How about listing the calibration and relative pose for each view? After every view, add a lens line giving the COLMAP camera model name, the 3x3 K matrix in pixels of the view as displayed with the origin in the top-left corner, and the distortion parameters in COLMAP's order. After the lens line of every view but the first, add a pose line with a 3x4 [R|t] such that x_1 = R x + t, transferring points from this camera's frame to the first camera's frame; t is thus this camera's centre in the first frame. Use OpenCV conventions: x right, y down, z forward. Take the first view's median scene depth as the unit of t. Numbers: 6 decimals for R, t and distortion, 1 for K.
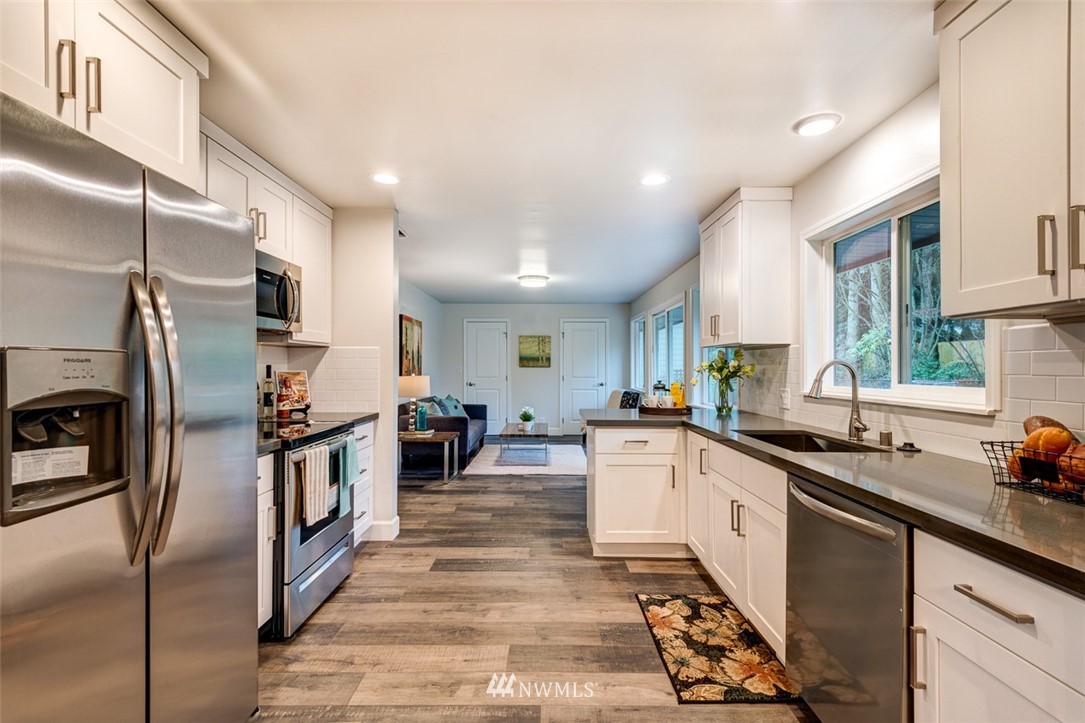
lens RADIAL K [[485.1, 0, 544.7], [0, 485.1, 361.0], [0, 0, 1]] dist [0.012903, -0.000254]
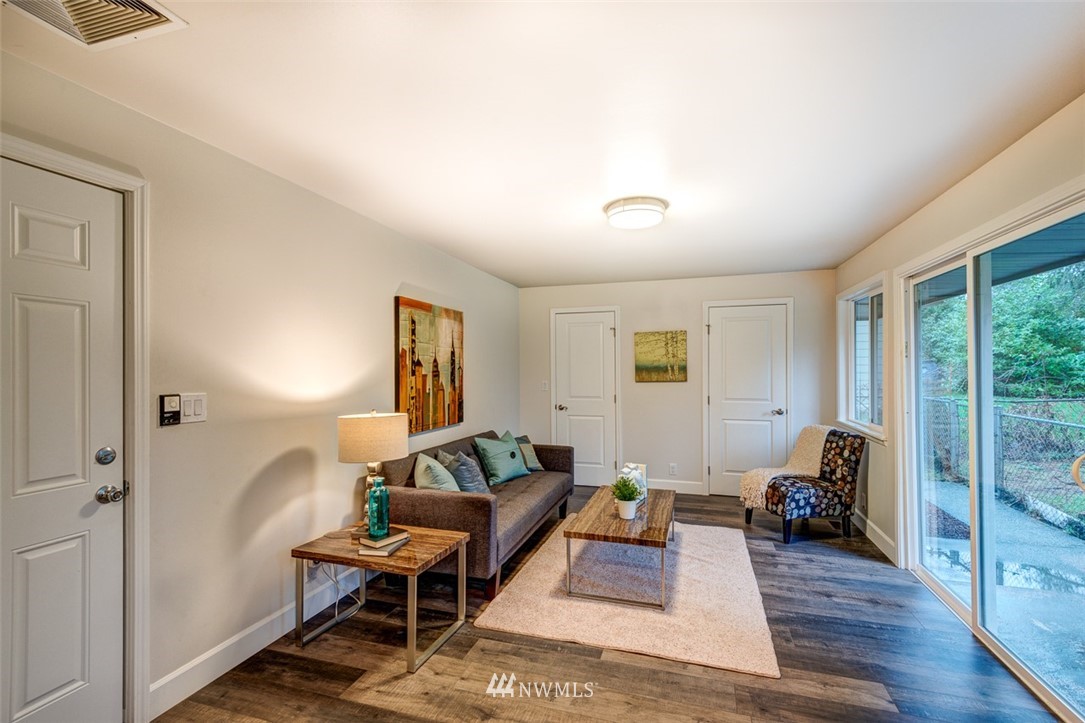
lens RADIAL K [[485.1, 0, 542.5], [0, 485.1, 368.3], [0, 0, 1]] dist [0.012903, -0.000254]
pose [[0.953711, -0.006692, -0.300651, 0.025926], [0.008980, 0.999940, 0.006231, -0.011591], [0.300591, -0.008642, 0.953714, 0.407718]]
